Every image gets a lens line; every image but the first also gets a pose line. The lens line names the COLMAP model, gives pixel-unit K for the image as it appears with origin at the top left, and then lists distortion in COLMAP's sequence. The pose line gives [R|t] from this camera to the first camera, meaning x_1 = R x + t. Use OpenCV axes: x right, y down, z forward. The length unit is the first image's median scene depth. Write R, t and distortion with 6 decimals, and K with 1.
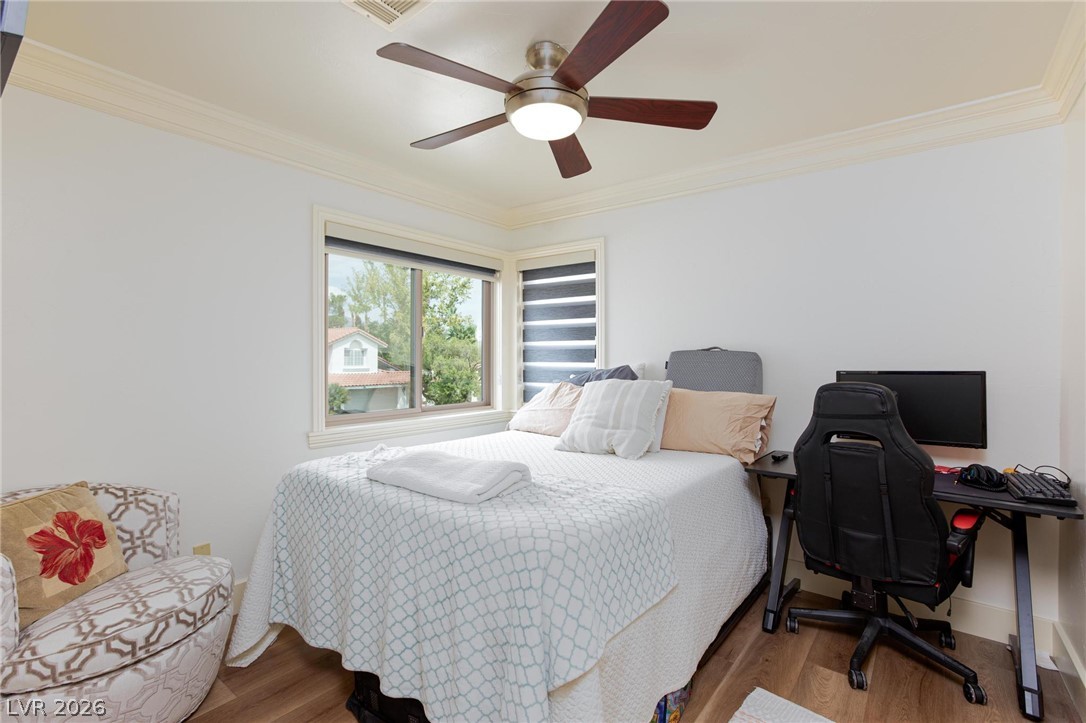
lens RADIAL K [[503.3, 0, 542.7], [0, 503.3, 357.6], [0, 0, 1]] dist [-0.019804, 0.009058]
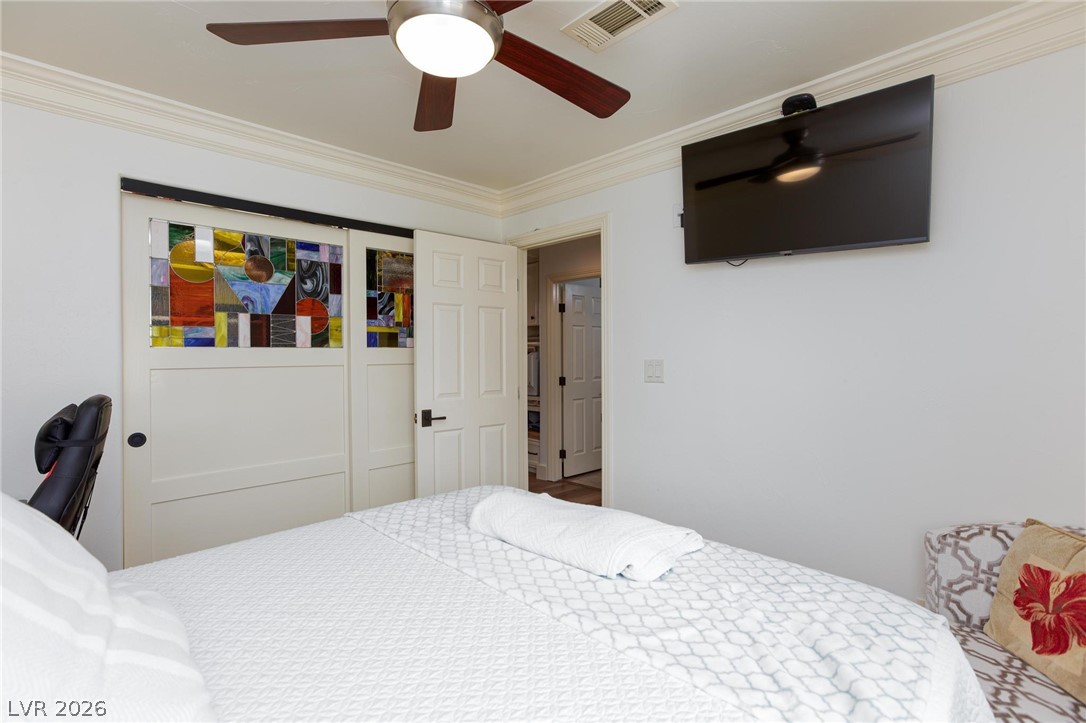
lens RADIAL K [[503.3, 0, 543.8], [0, 503.3, 359.3], [0, 0, 1]] dist [-0.019804, 0.009058]
pose [[-0.989190, -0.006633, 0.146489, -0.244321], [-0.004663, 0.999894, 0.013781, -0.036449], [-0.146565, 0.012949, -0.989116, 1.954533]]
